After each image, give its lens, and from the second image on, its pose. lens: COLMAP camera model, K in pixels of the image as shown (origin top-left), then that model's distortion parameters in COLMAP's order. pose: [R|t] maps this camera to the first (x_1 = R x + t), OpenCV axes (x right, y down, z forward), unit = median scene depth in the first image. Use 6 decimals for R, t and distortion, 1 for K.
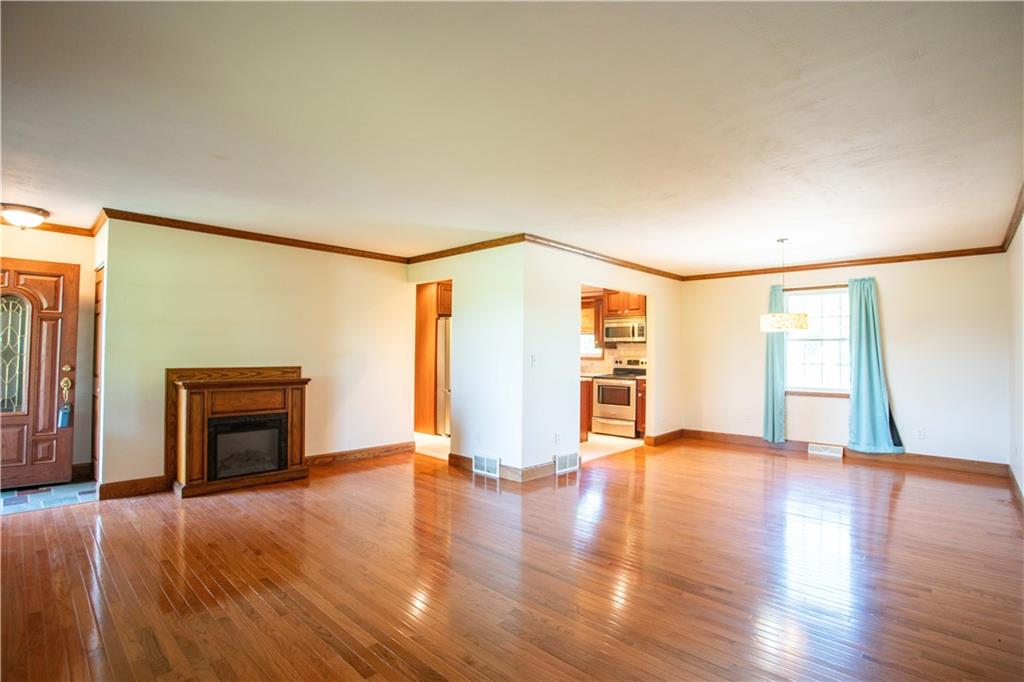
lens RADIAL K [[496.8, 0, 519.3], [0, 496.8, 337.6], [0, 0, 1]] dist [-0.084407, 0.039704]
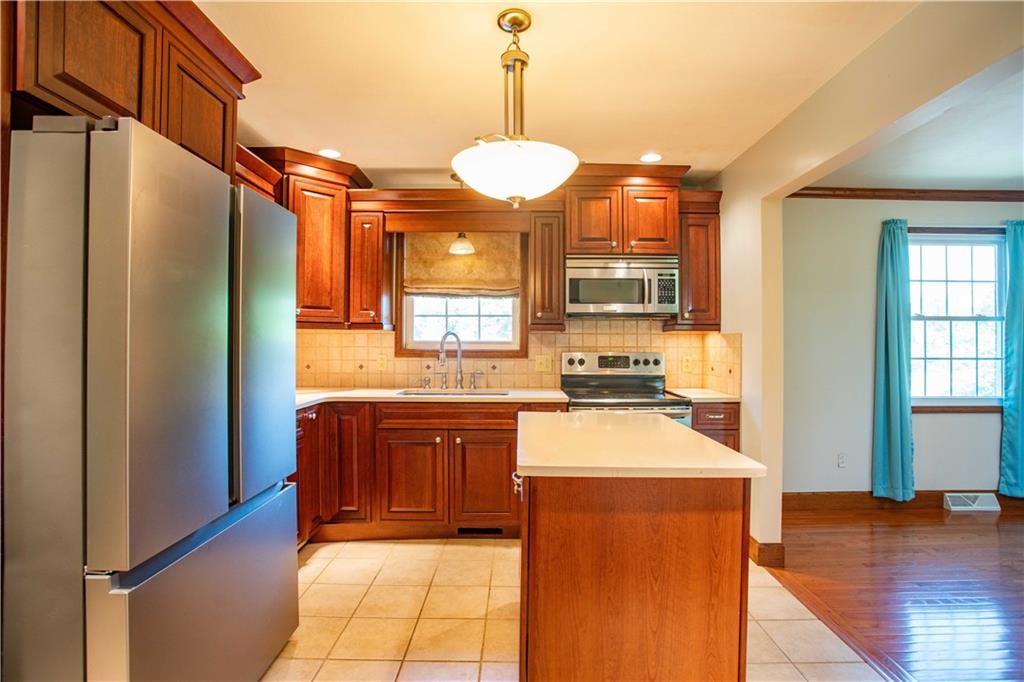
lens RADIAL K [[496.8, 0, 519.3], [0, 496.8, 337.6], [0, 0, 1]] dist [-0.084407, 0.039704]
pose [[0.728566, 0.001825, 0.684973, -0.139909], [-0.017978, 0.999703, 0.016460, 0.022678], [-0.684739, -0.024306, 0.728383, 0.739187]]
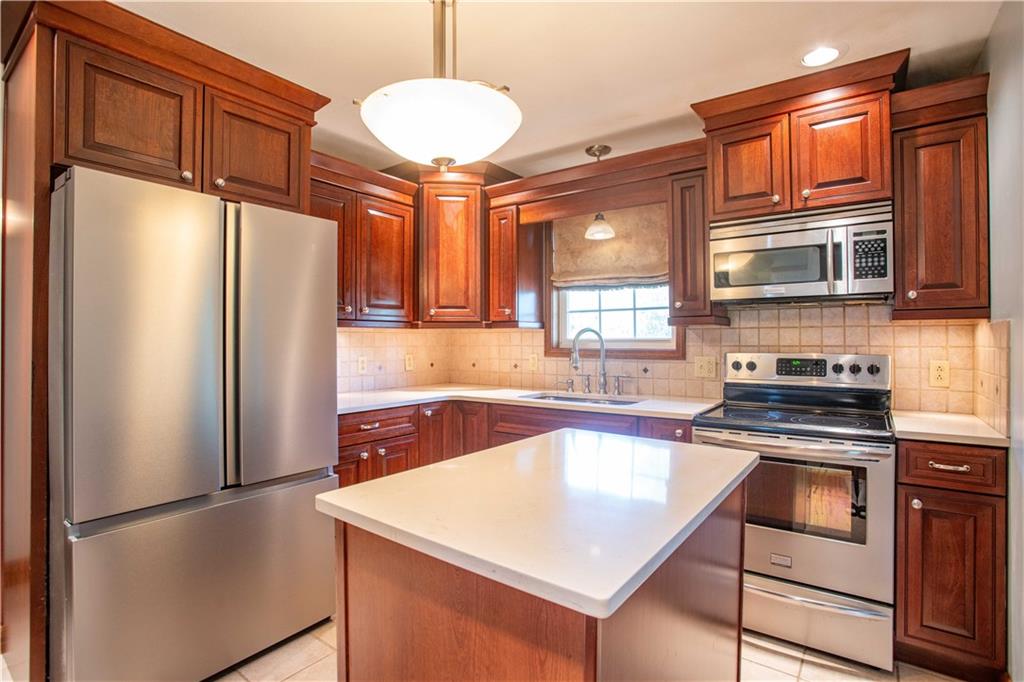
lens RADIAL K [[496.8, 0, 519.3], [0, 496.8, 337.6], [0, 0, 1]] dist [-0.084407, 0.039704]
pose [[0.992245, -0.009150, 0.123963, 0.015732], [0.006203, 0.999689, 0.024139, 0.023207], [-0.124145, -0.023183, 0.991993, 0.724095]]
